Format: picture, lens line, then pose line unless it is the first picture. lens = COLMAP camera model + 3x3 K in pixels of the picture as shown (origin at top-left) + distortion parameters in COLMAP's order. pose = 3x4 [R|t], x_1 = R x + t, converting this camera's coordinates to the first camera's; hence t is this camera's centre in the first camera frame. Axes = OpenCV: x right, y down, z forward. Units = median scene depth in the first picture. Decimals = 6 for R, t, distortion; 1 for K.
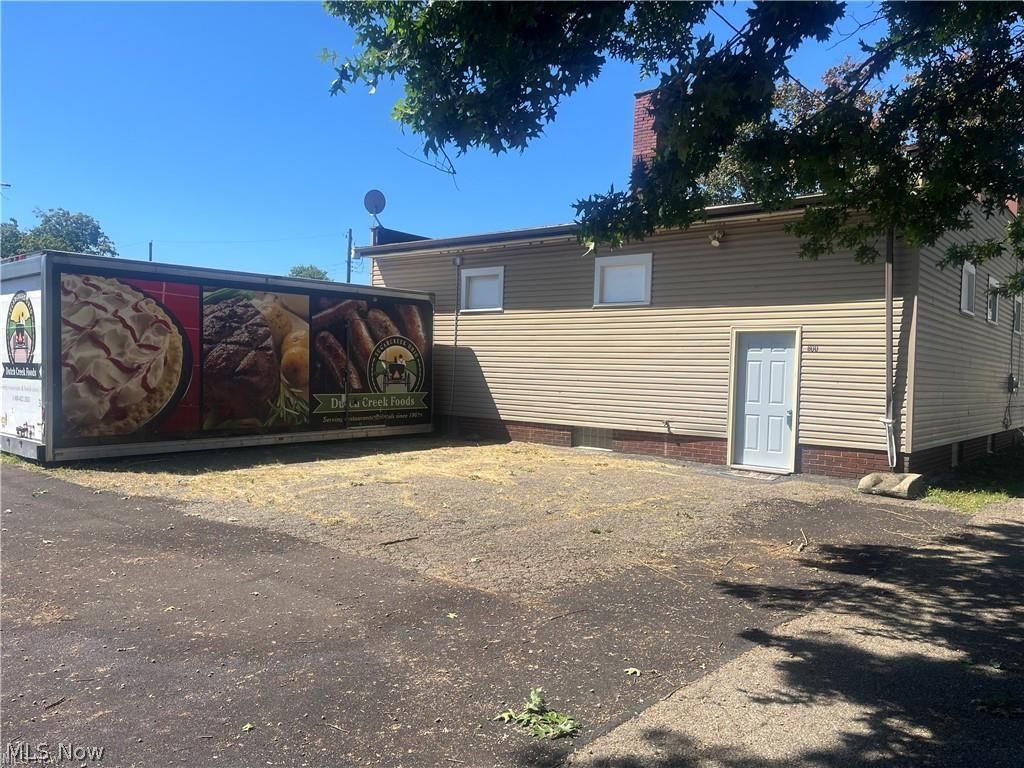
lens RADIAL K [[779.0, 0, 512.0], [0, 779.0, 384.0], [0, 0, 1]] dist [0.030676, -0.000316]
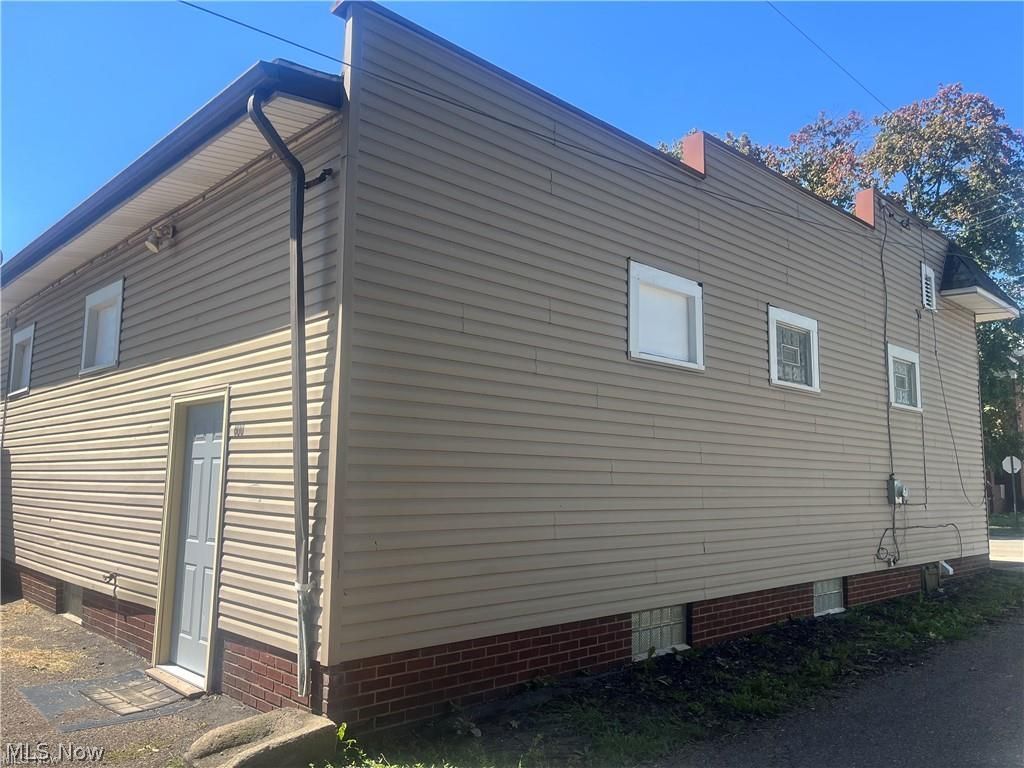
lens RADIAL K [[779.0, 0, 512.0], [0, 779.0, 384.0], [0, 0, 1]] dist [0.030676, -0.000316]
pose [[0.993070, -0.031915, -0.113110, 0.605383], [0.015892, 0.990049, -0.139823, -0.002278], [0.116447, 0.137057, 0.983695, 0.524181]]
